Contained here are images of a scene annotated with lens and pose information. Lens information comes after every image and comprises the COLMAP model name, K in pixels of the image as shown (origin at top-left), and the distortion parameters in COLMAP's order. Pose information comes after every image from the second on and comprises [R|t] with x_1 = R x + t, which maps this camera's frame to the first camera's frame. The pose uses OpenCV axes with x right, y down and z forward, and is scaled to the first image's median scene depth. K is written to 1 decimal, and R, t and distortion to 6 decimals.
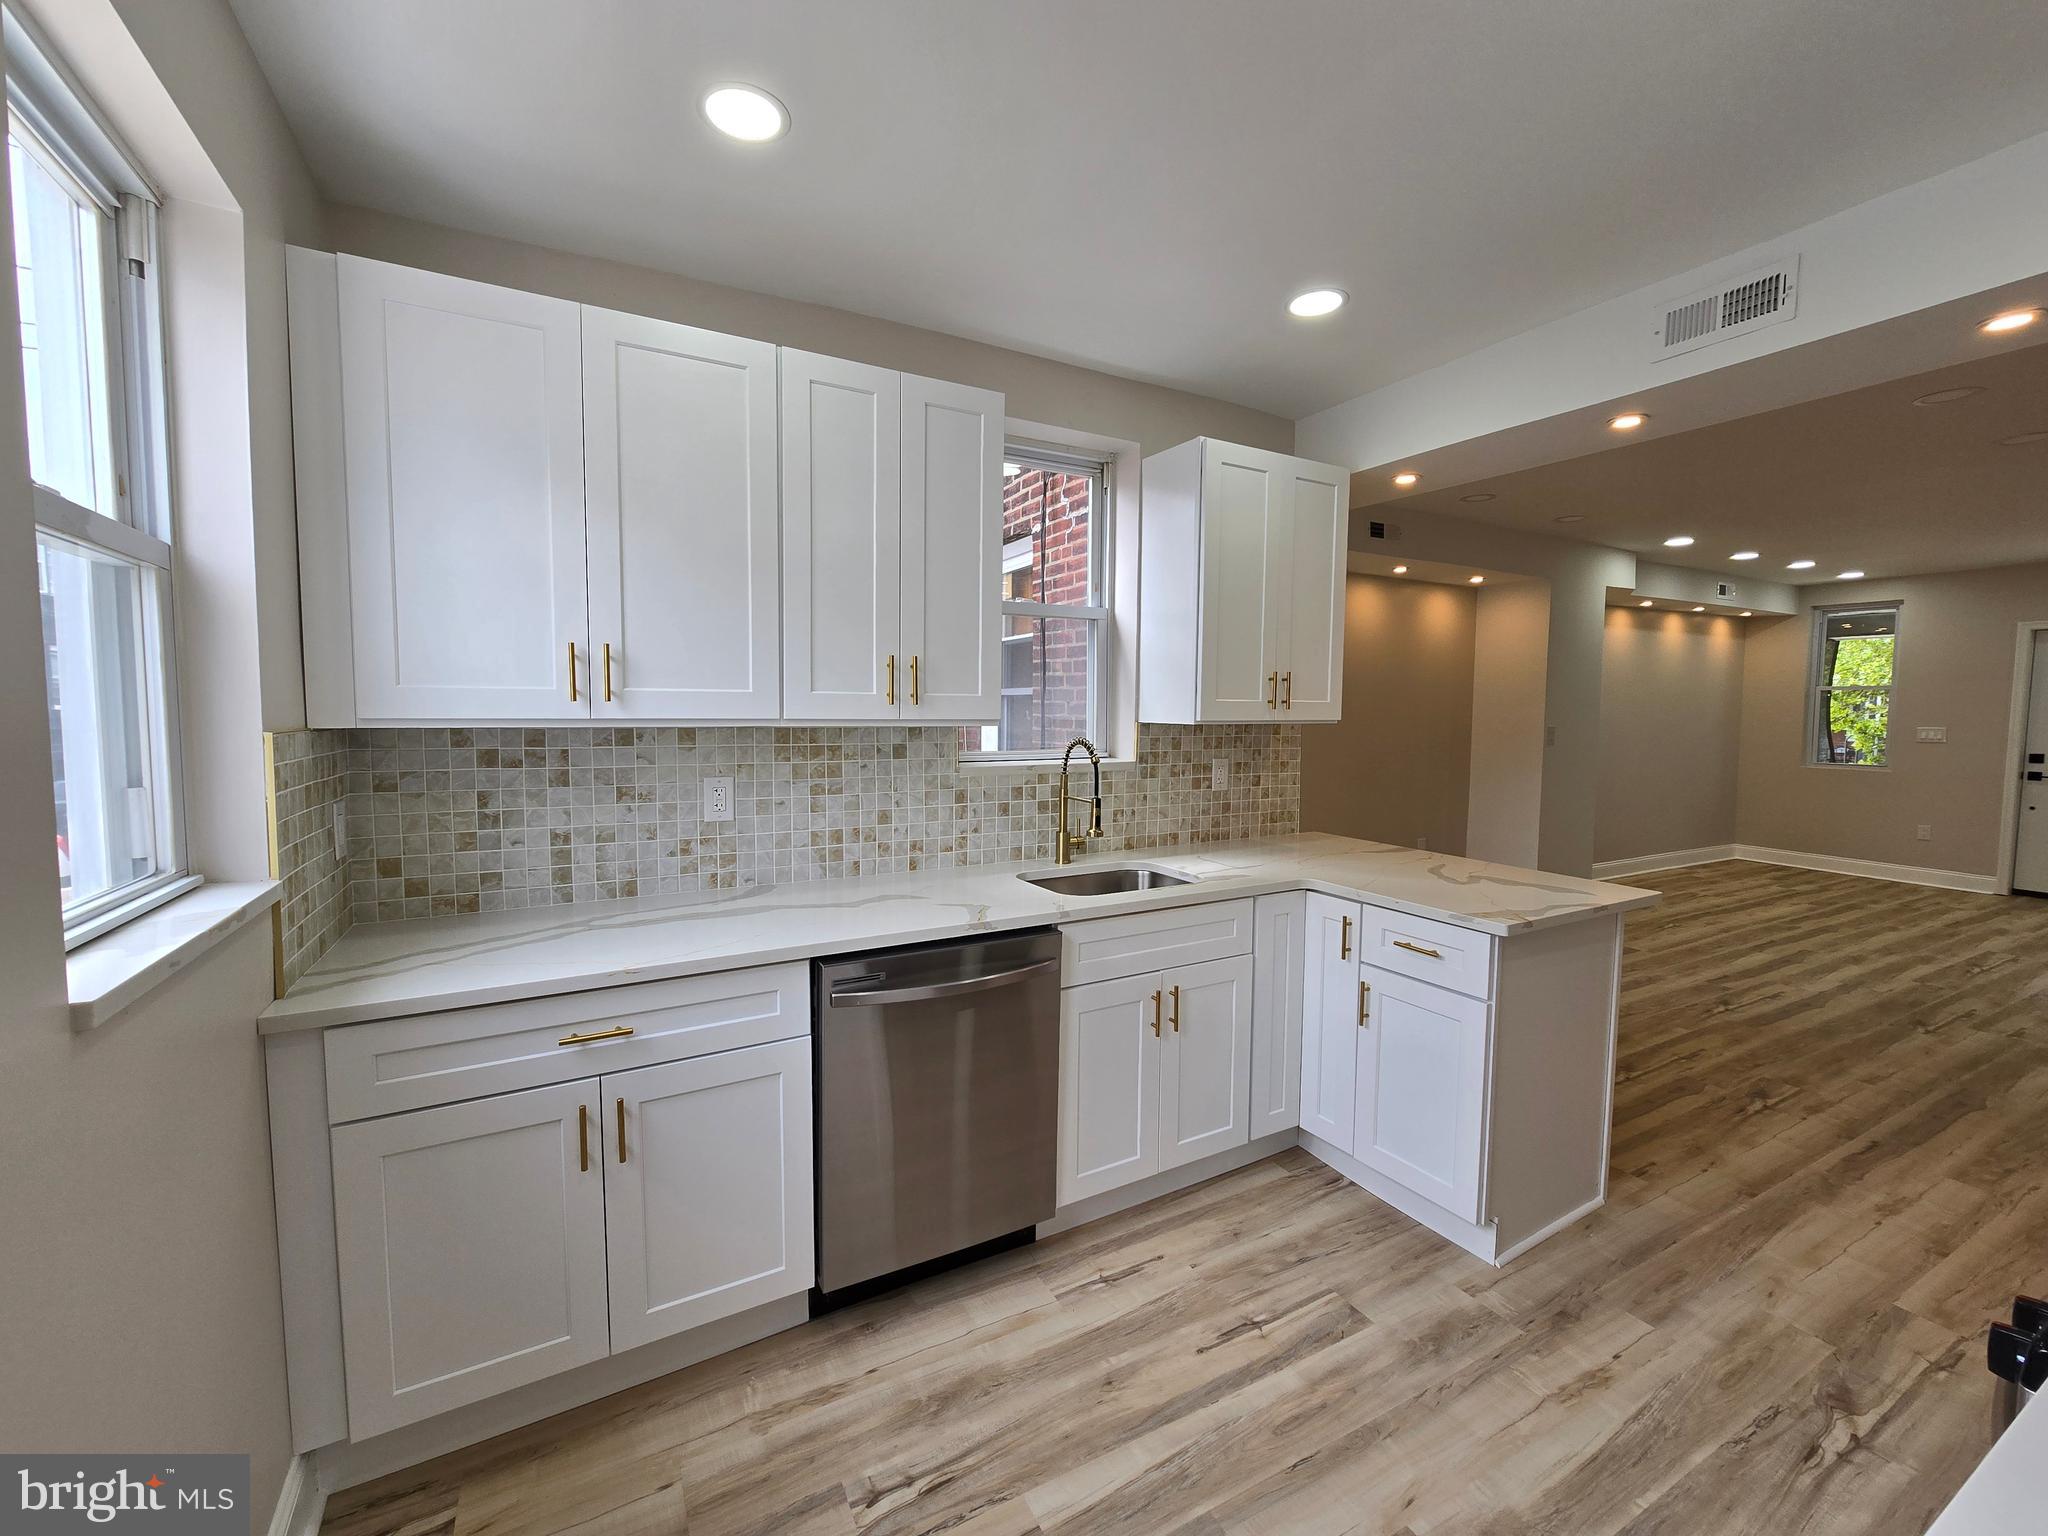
lens RADIAL K [[838.9, 0, 1020.1], [0, 838.9, 764.1], [0, 0, 1]] dist [-0.009549, 0.003064]
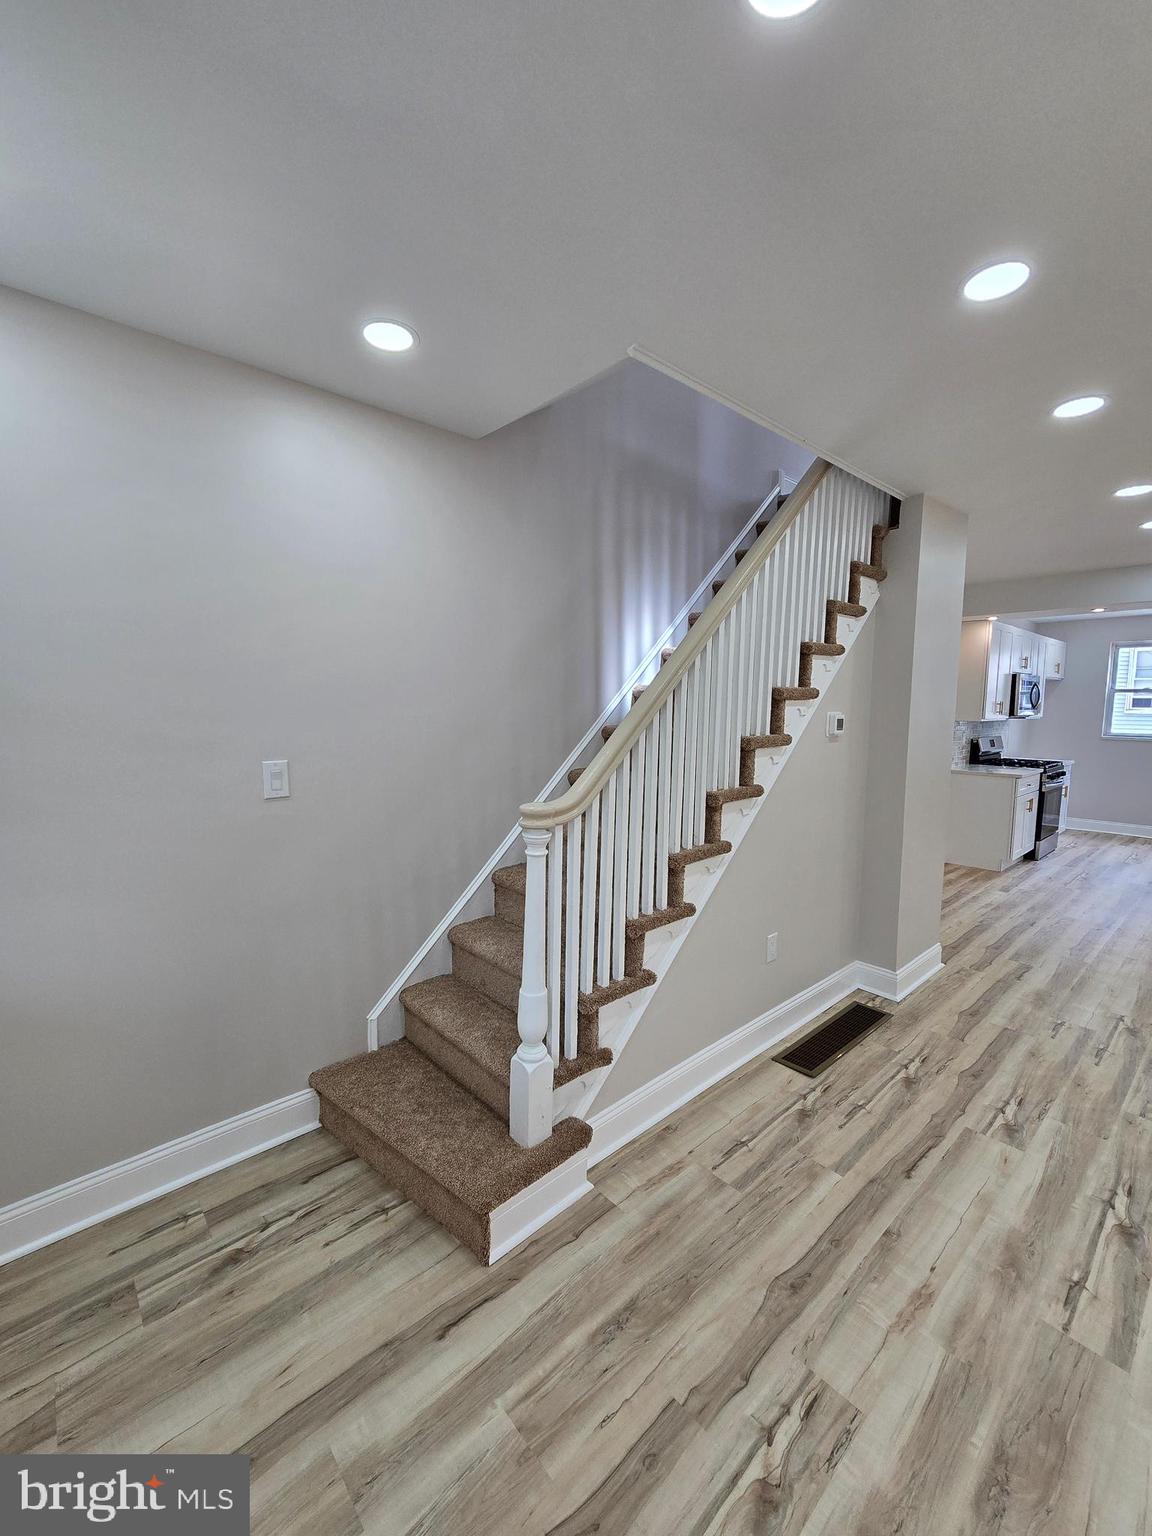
lens RADIAL K [[629.1, 0, 580.3], [0, 629.1, 776.3], [0, 0, 1]] dist [-0.009549, 0.003064]
pose [[-0.971972, 0.021726, -0.234089, 2.392834], [-0.021253, 0.983523, 0.179527, -0.149462], [0.234133, 0.179470, -0.955496, 1.900246]]
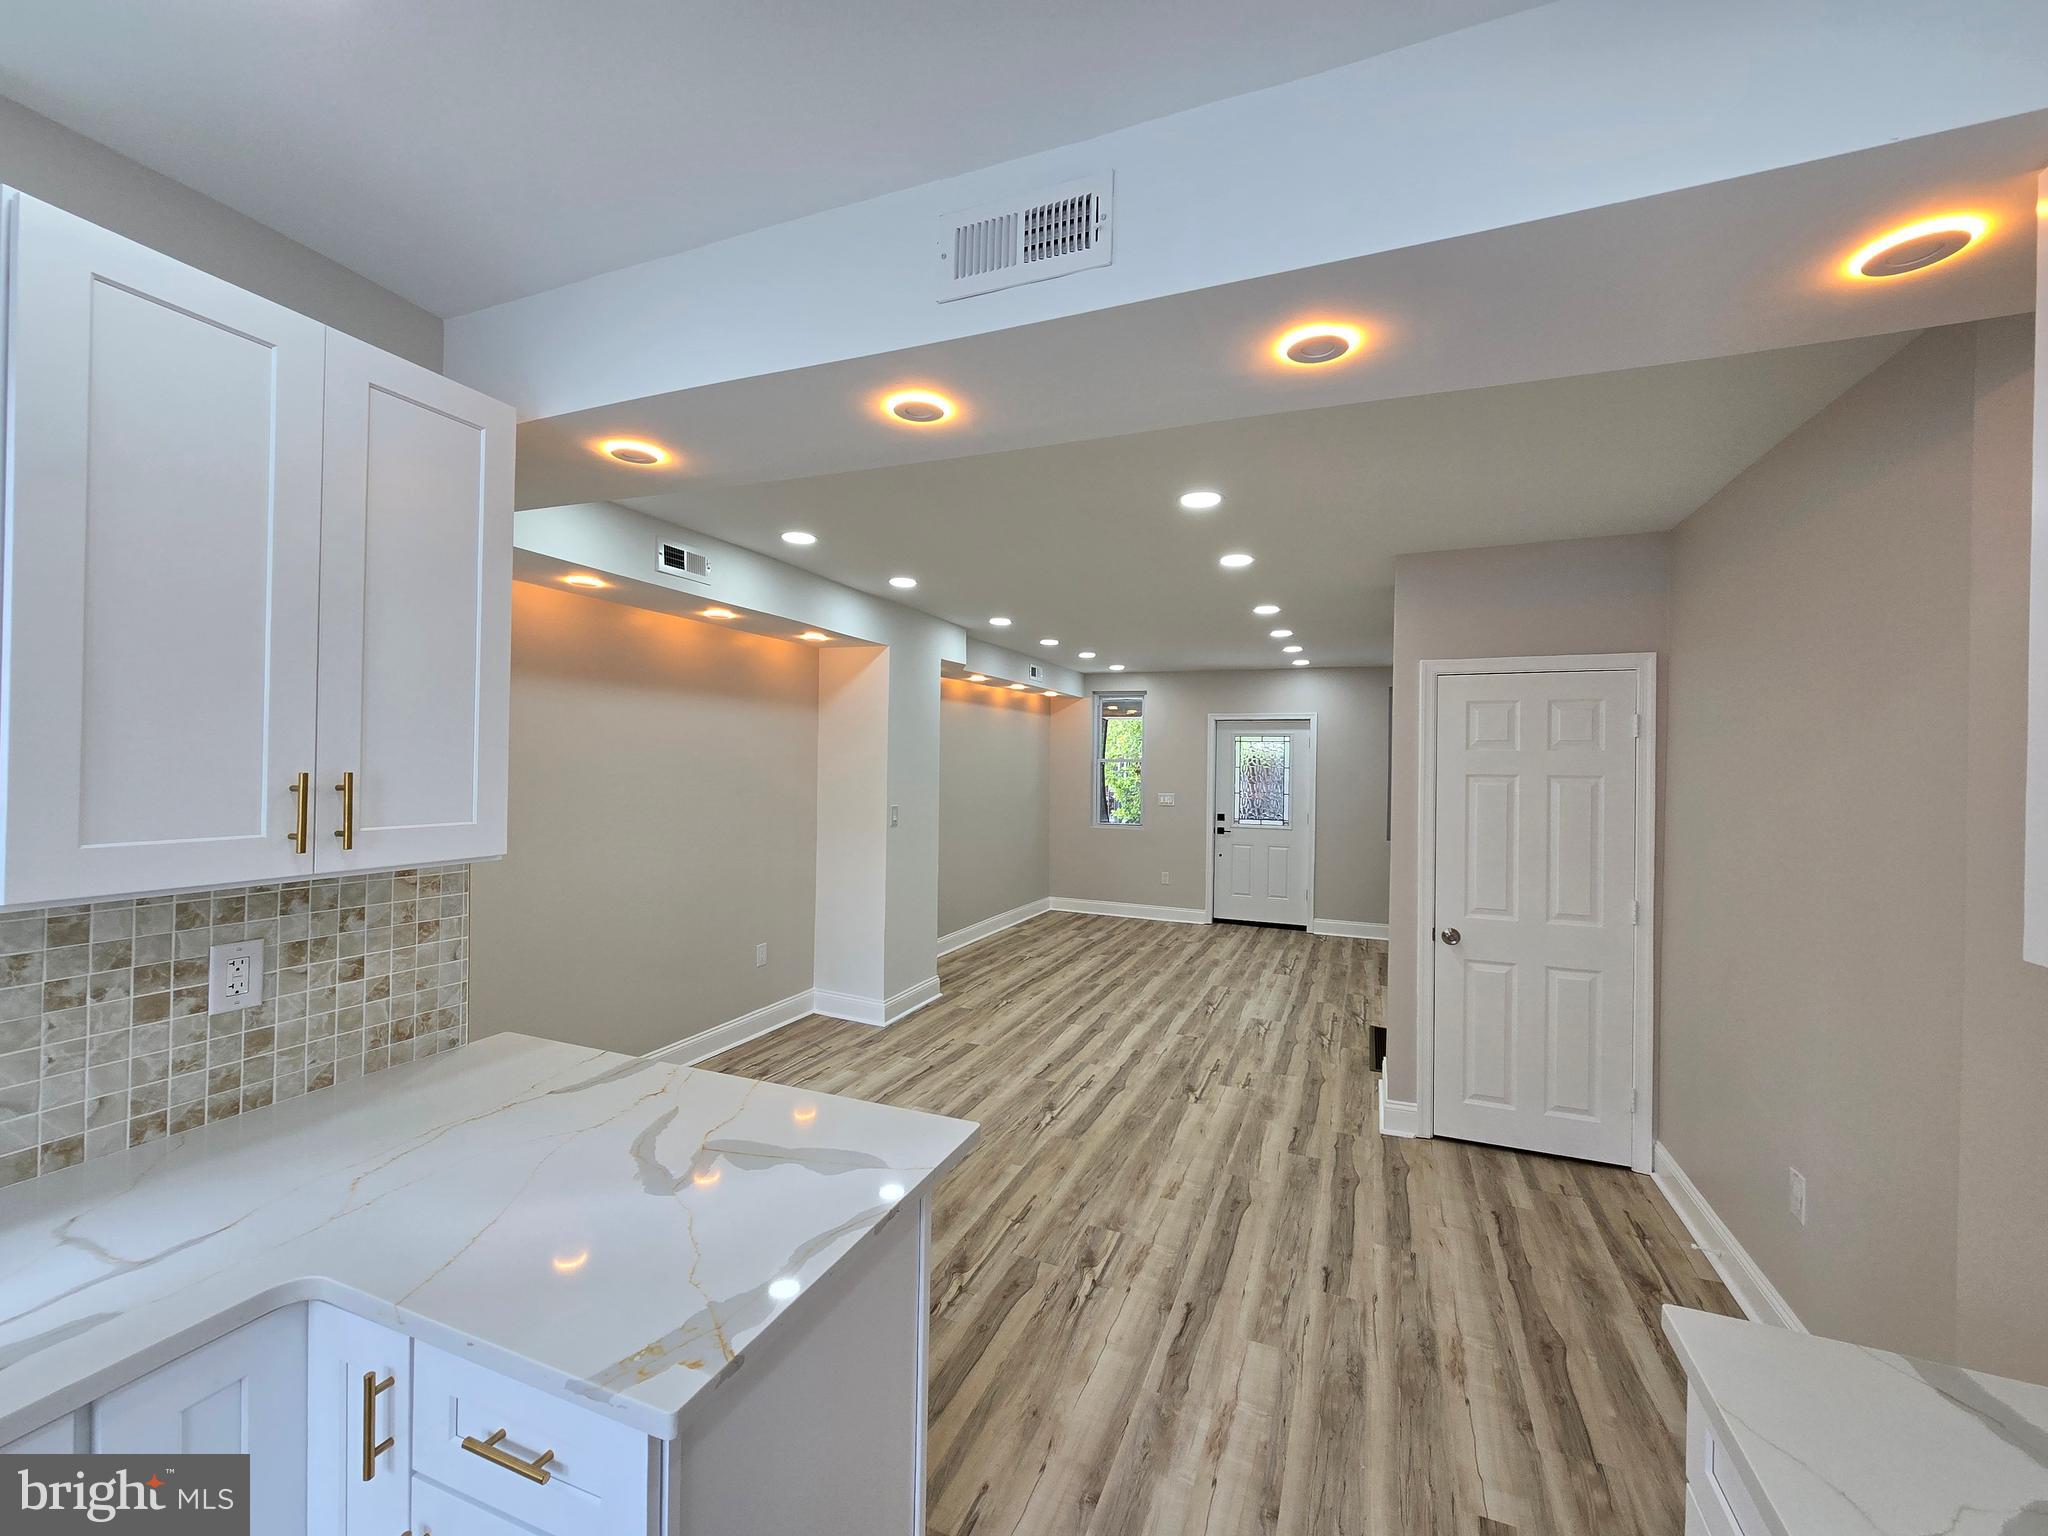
lens RADIAL K [[838.9, 0, 1027.4], [0, 838.9, 763.6], [0, 0, 1]] dist [-0.009549, 0.003064]
pose [[0.771999, 0.007198, 0.635583, 0.294579], [0.031465, 0.998277, -0.049525, -0.073282], [-0.634844, 0.058232, 0.770443, 0.352923]]
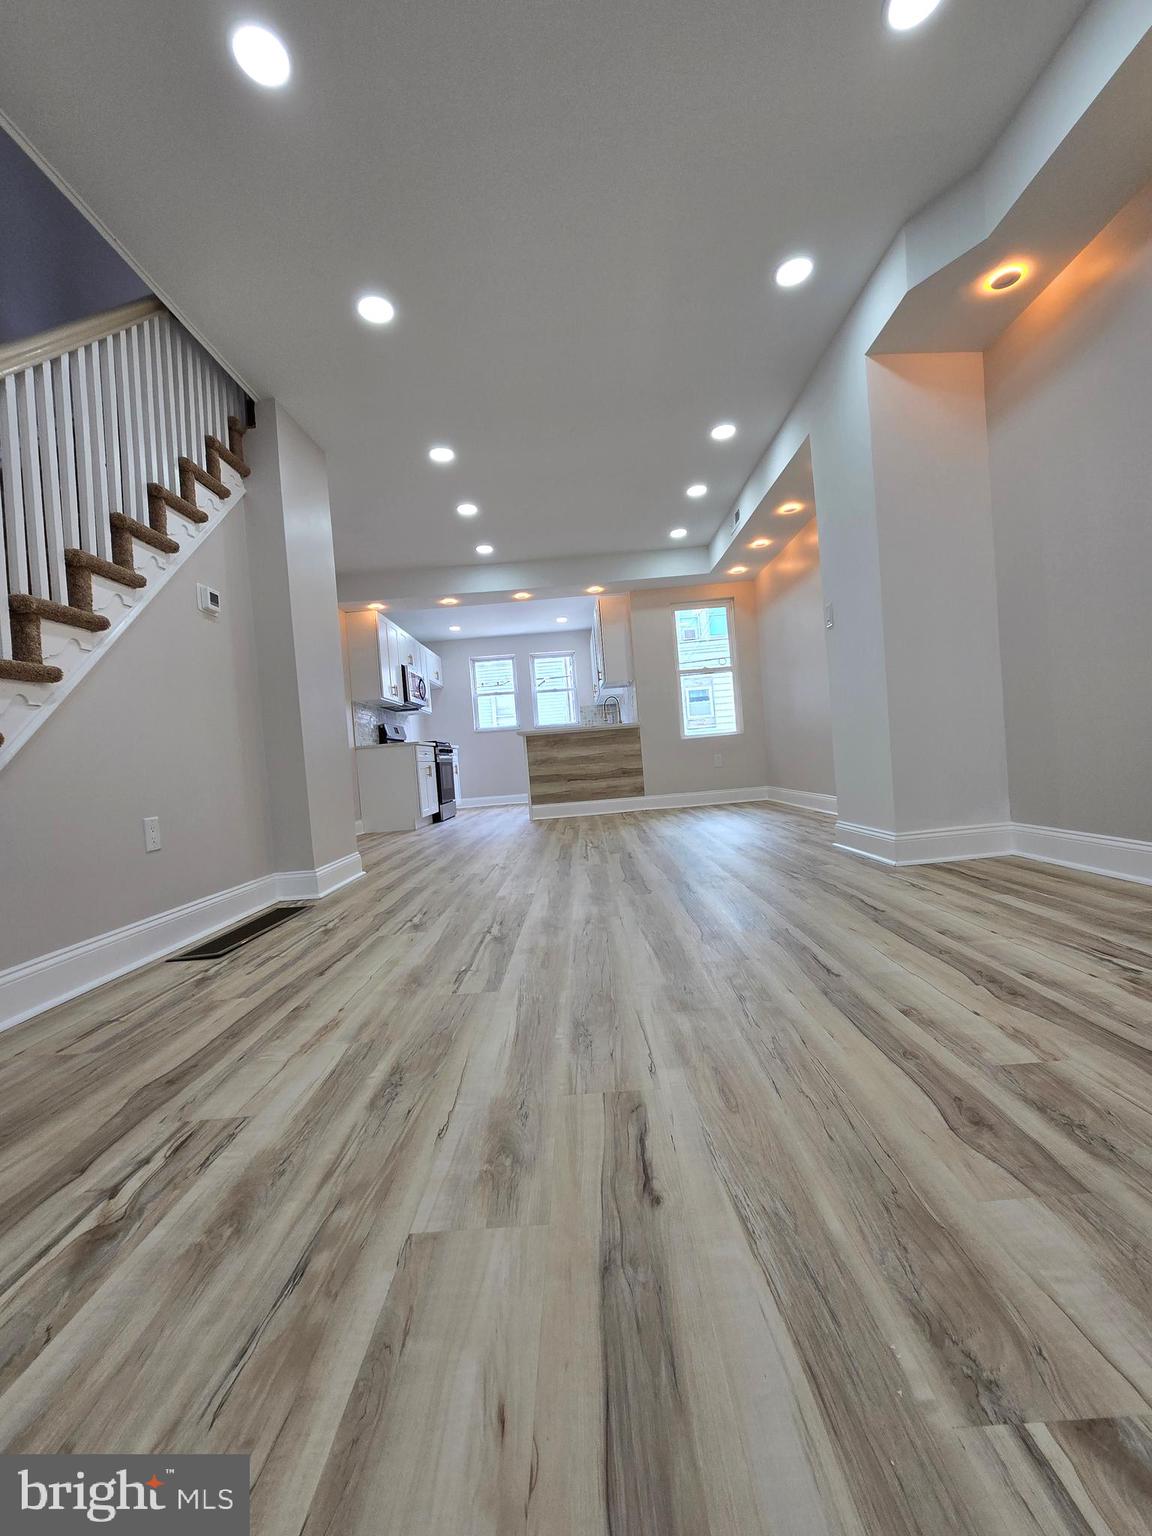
lens RADIAL K [[629.1, 0, 577.3], [0, 629.1, 767.4], [0, 0, 1]] dist [-0.009549, 0.003064]
pose [[-0.478711, 0.044579, -0.876840, 2.326898], [0.015506, 0.998984, 0.042324, 0.150387], [0.877836, 0.006665, -0.478916, 1.947397]]
